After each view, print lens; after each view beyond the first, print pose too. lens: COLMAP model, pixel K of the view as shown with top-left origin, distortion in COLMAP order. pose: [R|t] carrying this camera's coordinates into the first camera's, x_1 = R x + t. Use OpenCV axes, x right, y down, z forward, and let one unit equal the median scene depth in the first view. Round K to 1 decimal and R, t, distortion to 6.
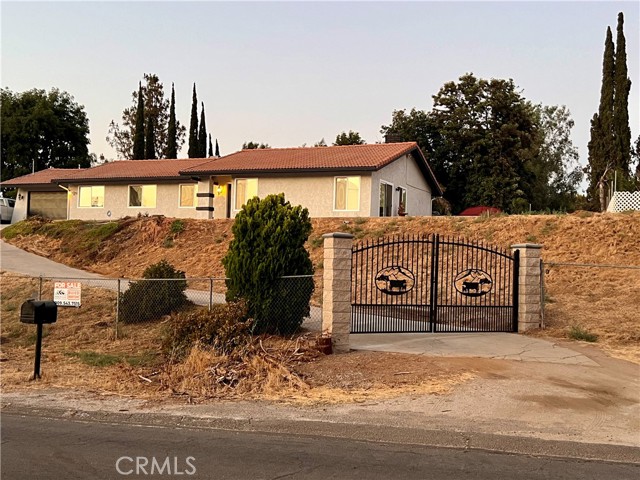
lens RADIAL K [[683.5, 0, 319.9], [0, 683.5, 240.8], [0, 0, 1]] dist [0.023805, 0.000000]
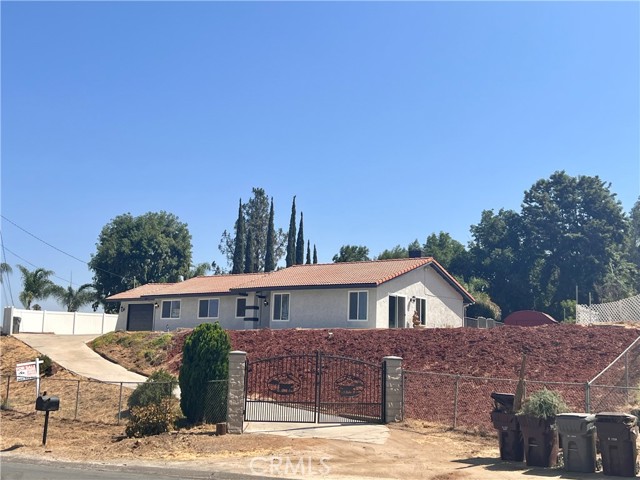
lens RADIAL K [[738.4, 0, 318.7], [0, 738.4, 237.6], [0, 0, 1]] dist [0.027109, 0.000000]
pose [[0.974361, -0.040340, -0.221346, 0.121789], [0.011074, 0.991201, -0.131898, -0.009277], [0.224719, 0.126065, 0.966234, -0.116755]]
